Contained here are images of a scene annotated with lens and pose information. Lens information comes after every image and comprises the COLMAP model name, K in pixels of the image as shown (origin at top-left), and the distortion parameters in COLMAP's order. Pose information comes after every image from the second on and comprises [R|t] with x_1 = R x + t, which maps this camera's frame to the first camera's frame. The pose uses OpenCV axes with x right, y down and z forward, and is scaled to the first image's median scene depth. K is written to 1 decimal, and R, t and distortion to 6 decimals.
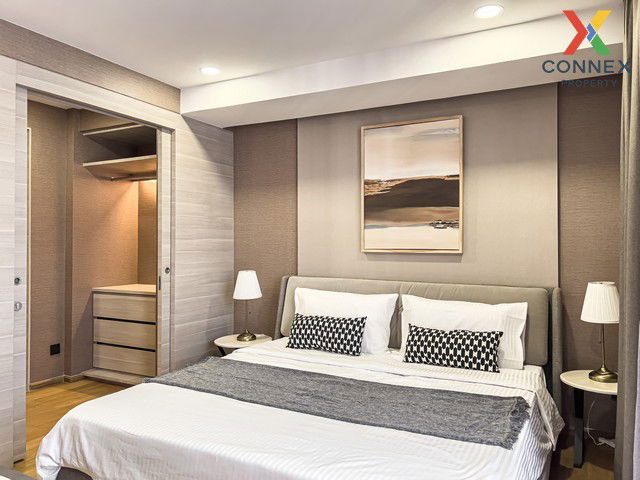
lens RADIAL K [[491.0, 0, 320.0], [0, 491.0, 240.0], [0, 0, 1]] dist [0.101603, -0.121040]
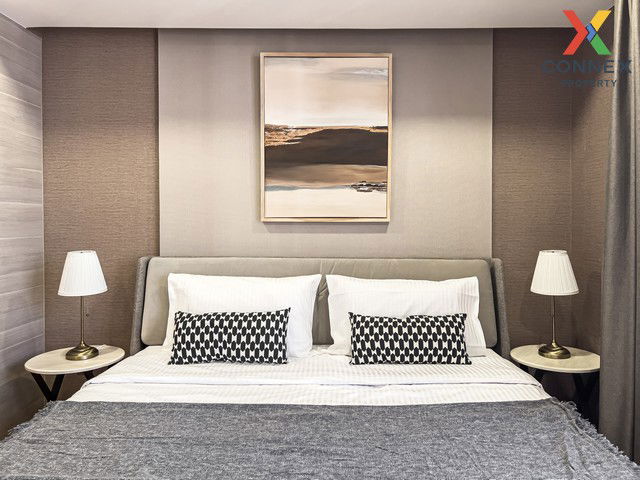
lens RADIAL K [[482.5, 0, 321.0], [0, 482.5, 228.3], [0, 0, 1]] dist [0.082709, -0.117337]
pose [[0.886089, -0.008138, 0.463444, -0.189788], [-0.002605, 0.999743, 0.022537, 0.019361], [-0.463508, -0.021177, 0.885839, 0.326603]]
